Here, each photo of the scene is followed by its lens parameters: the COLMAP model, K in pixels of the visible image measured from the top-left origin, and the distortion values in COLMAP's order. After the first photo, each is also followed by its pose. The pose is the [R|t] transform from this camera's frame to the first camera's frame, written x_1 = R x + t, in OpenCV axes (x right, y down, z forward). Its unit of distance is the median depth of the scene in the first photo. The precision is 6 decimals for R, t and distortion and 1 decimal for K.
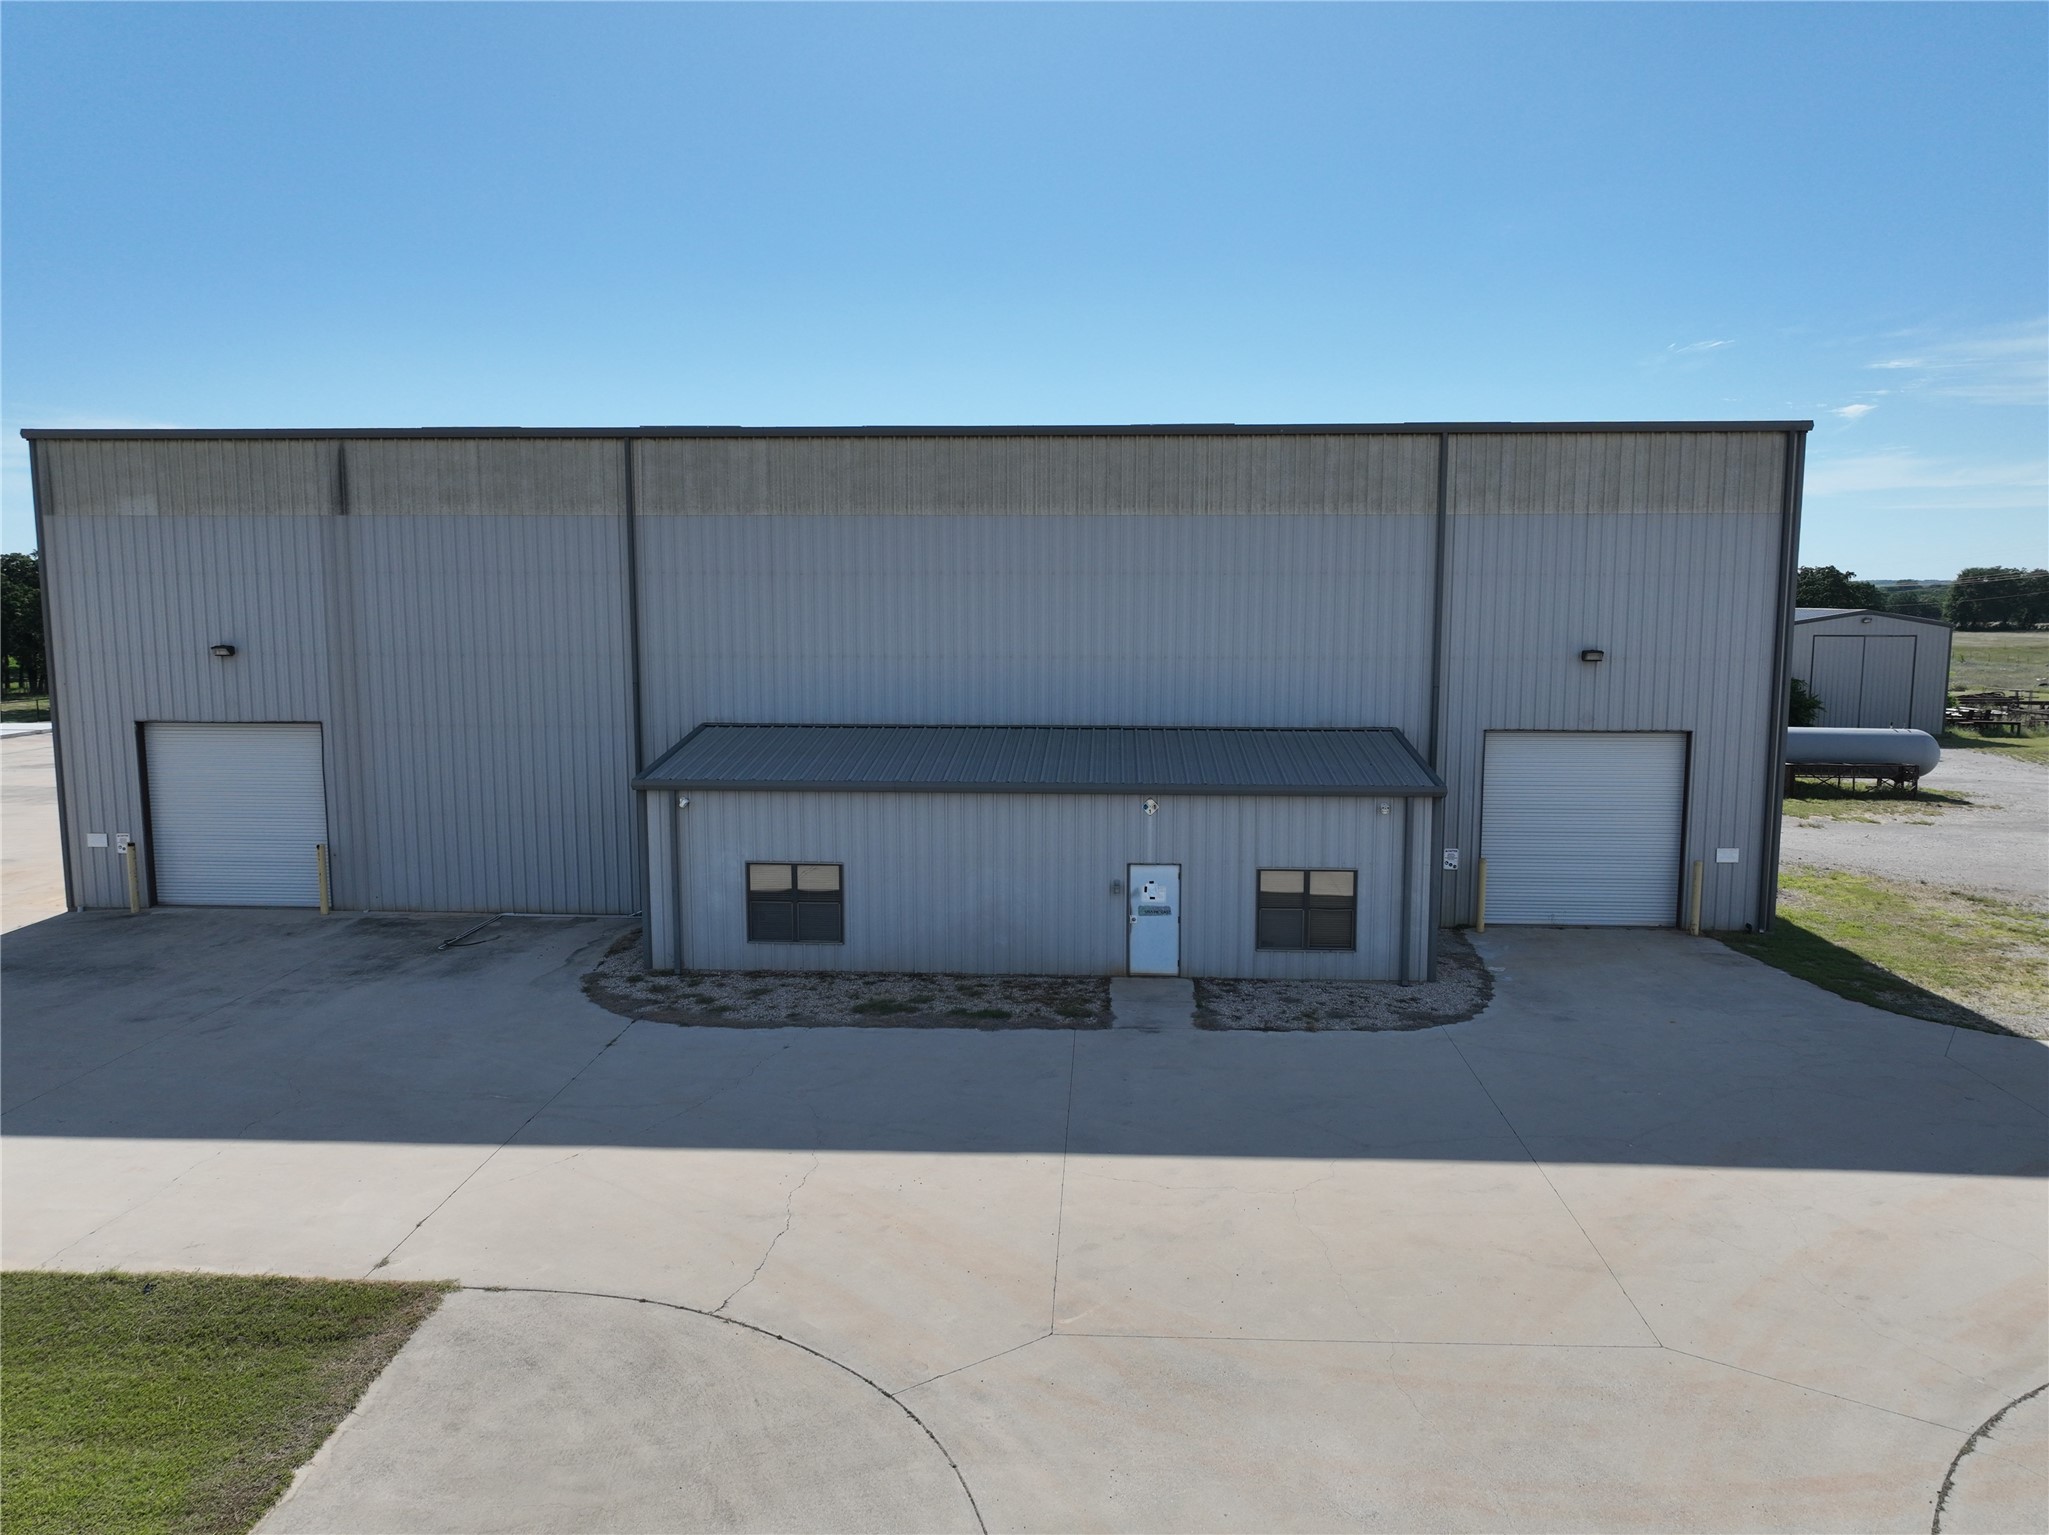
lens RADIAL K [[1422.6, 0, 1026.5], [0, 1422.6, 767.4], [0, 0, 1]] dist [0.002641, 0.012419]
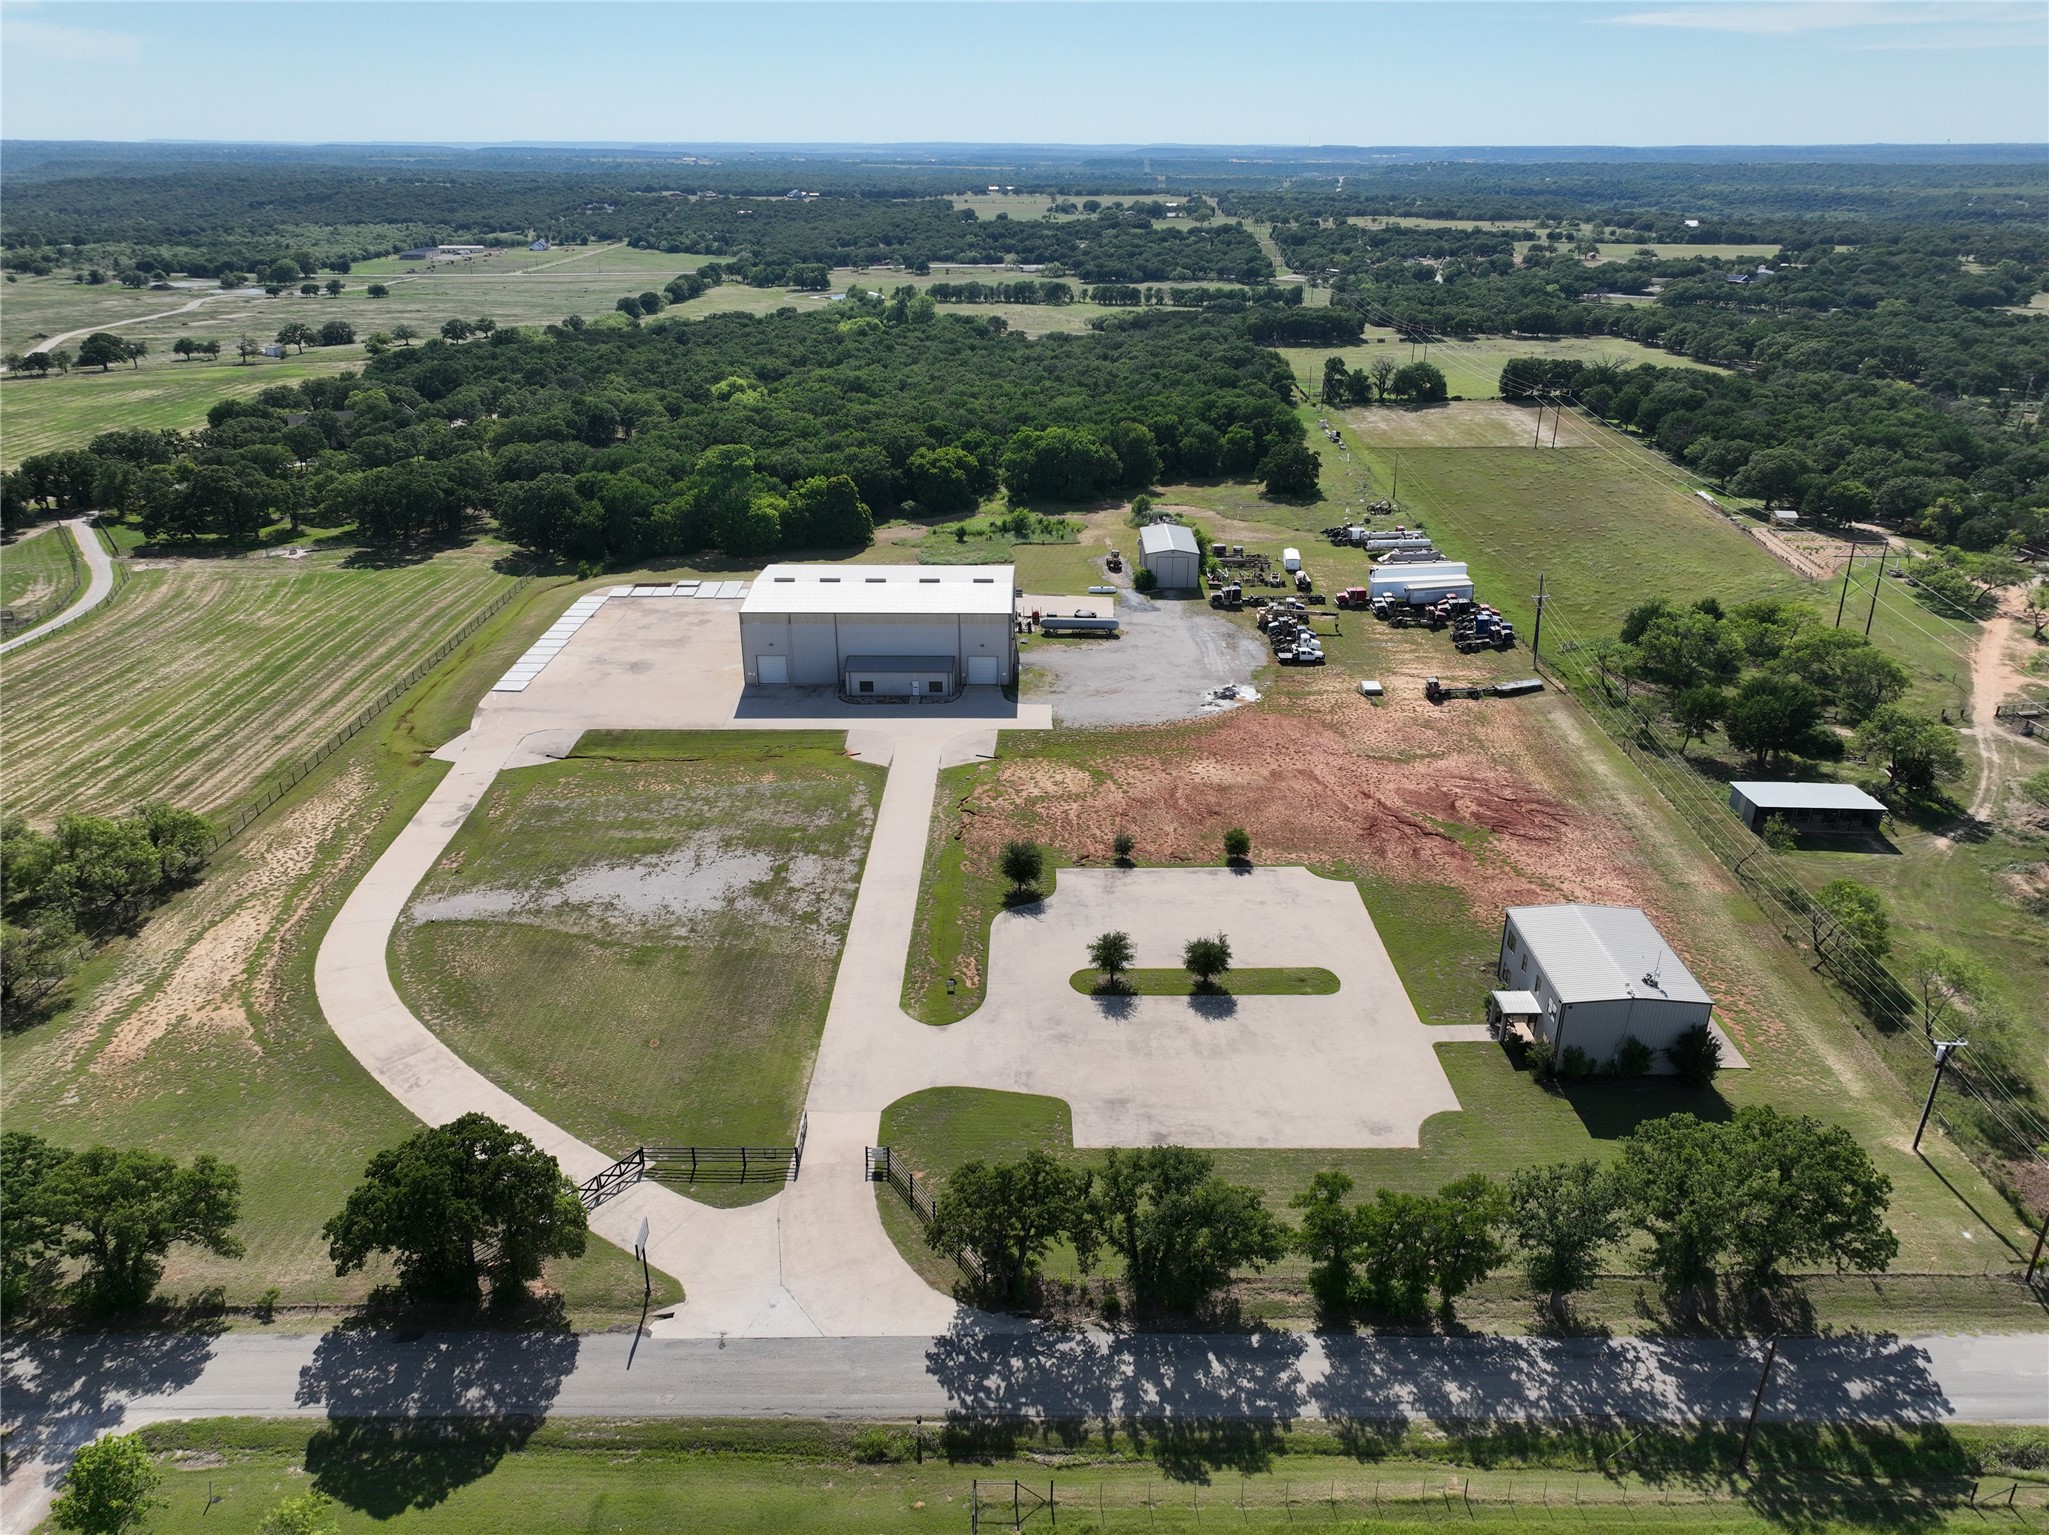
lens RADIAL K [[1422.6, 0, 1022.0], [0, 1422.6, 765.1], [0, 0, 1]] dist [0.002641, 0.012419]
pose [[0.997046, -0.033724, 0.069008, 0.103547], [0.013329, 0.960789, 0.276961, -1.380933], [-0.075642, -0.275223, 0.958400, -5.597897]]
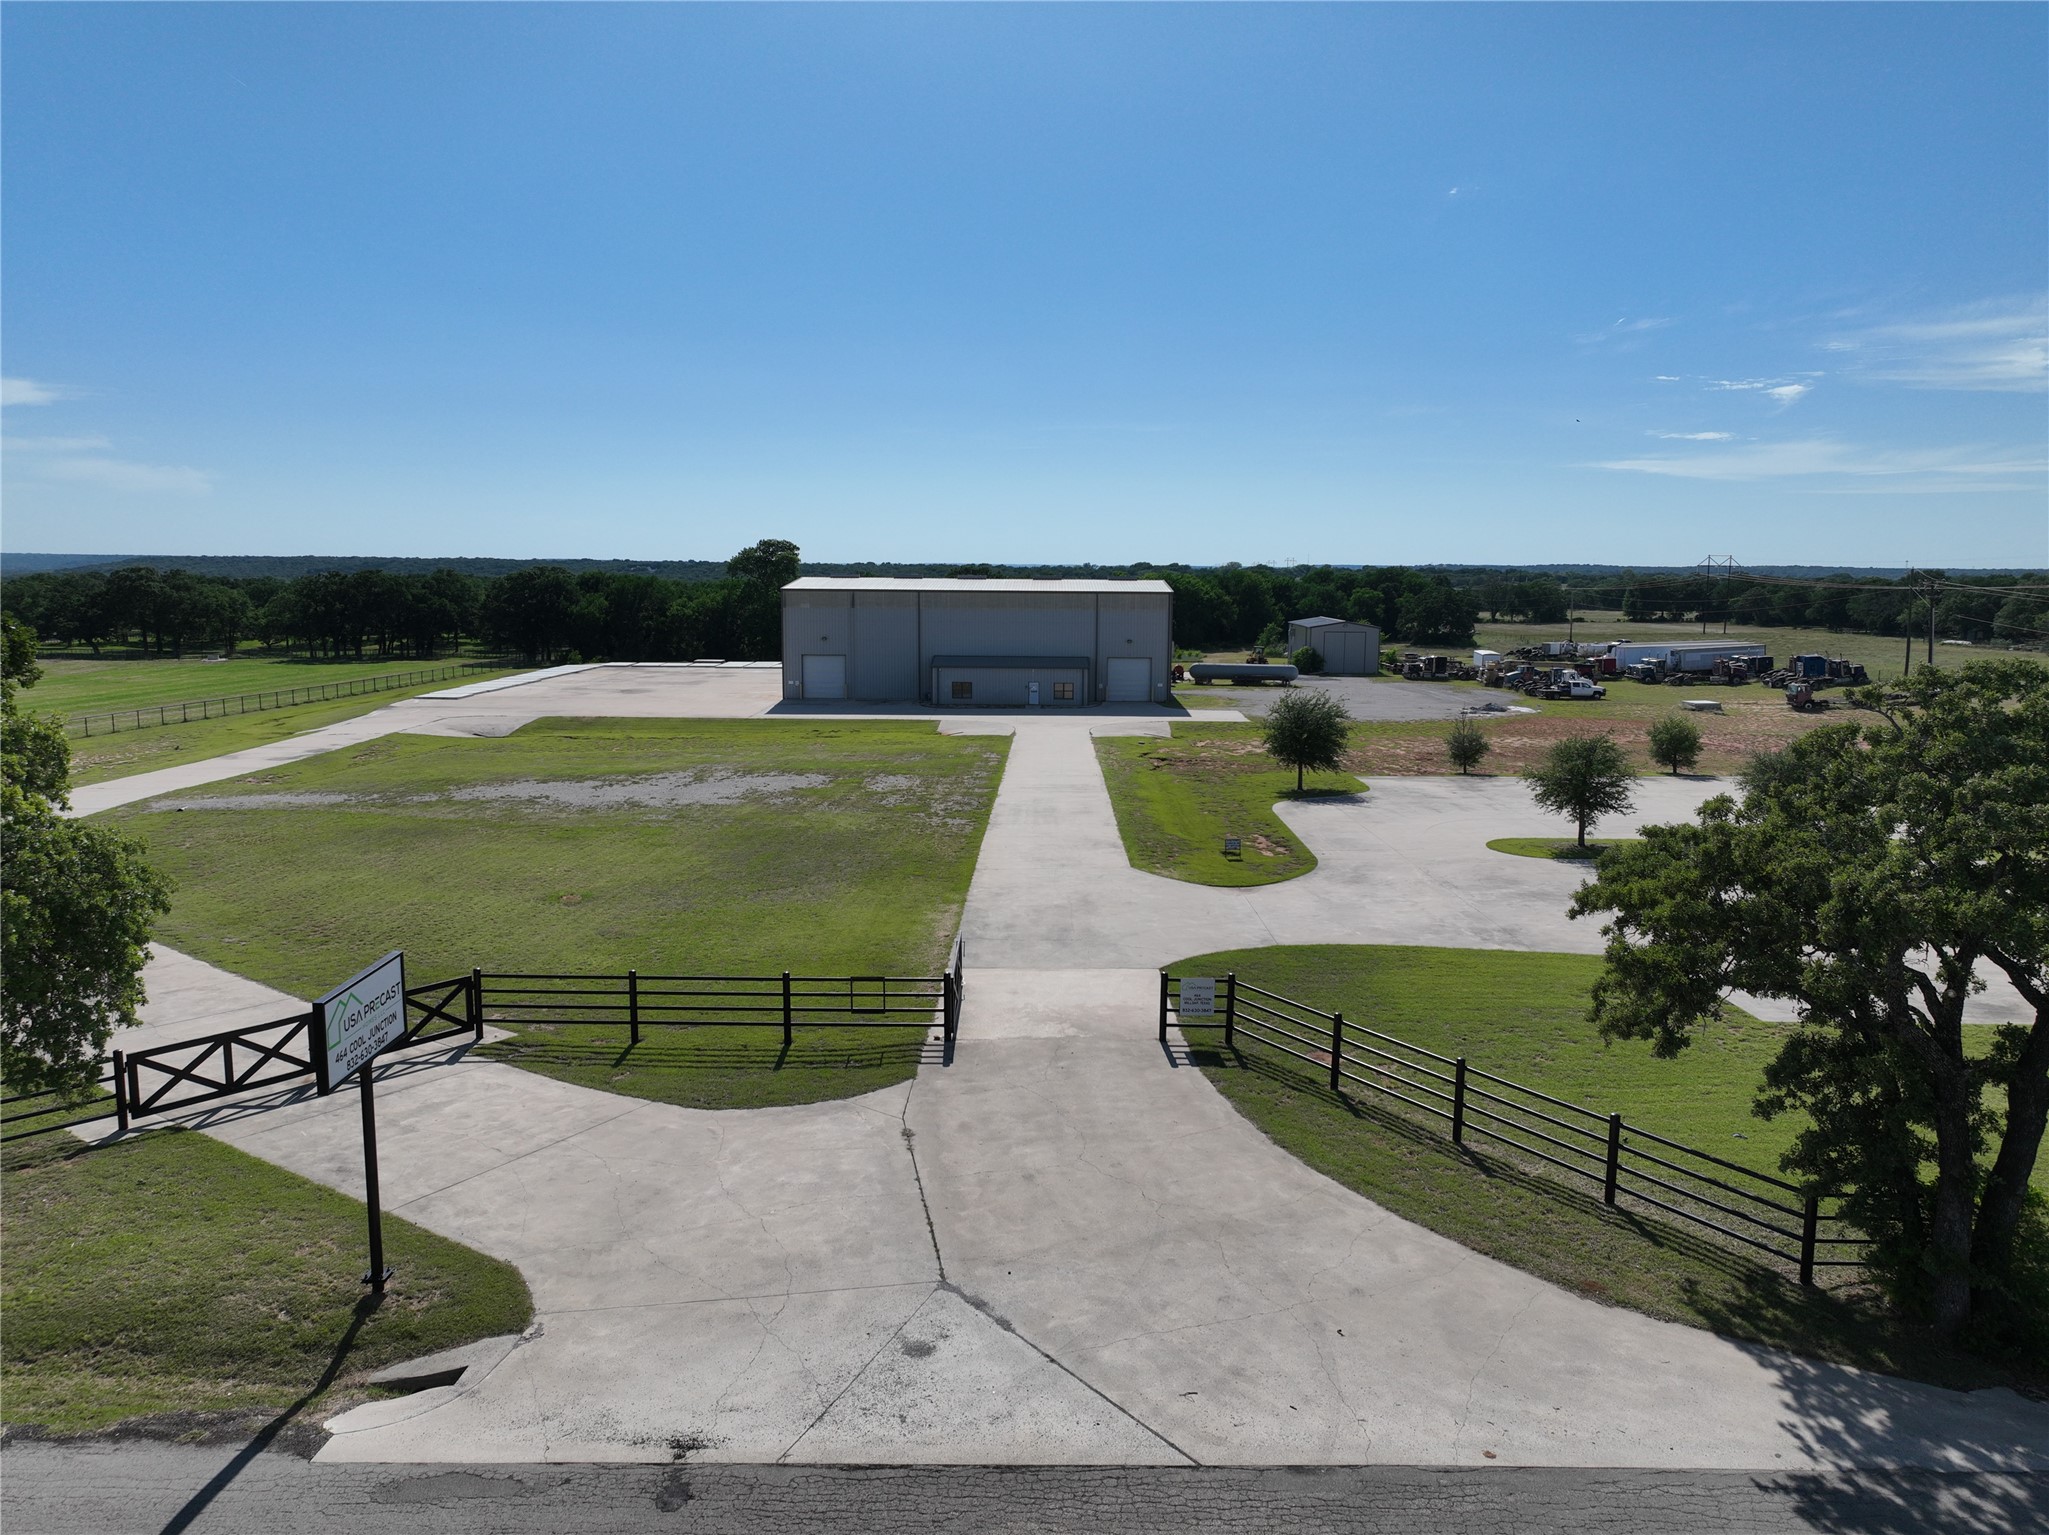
lens RADIAL K [[1422.6, 0, 1026.5], [0, 1422.6, 765.9], [0, 0, 1]] dist [0.002641, 0.012419]
pose [[0.997690, -0.004962, 0.067747, -0.250974], [0.004368, 0.999951, 0.008922, 0.290512], [-0.067788, -0.008606, 0.997663, -3.621365]]
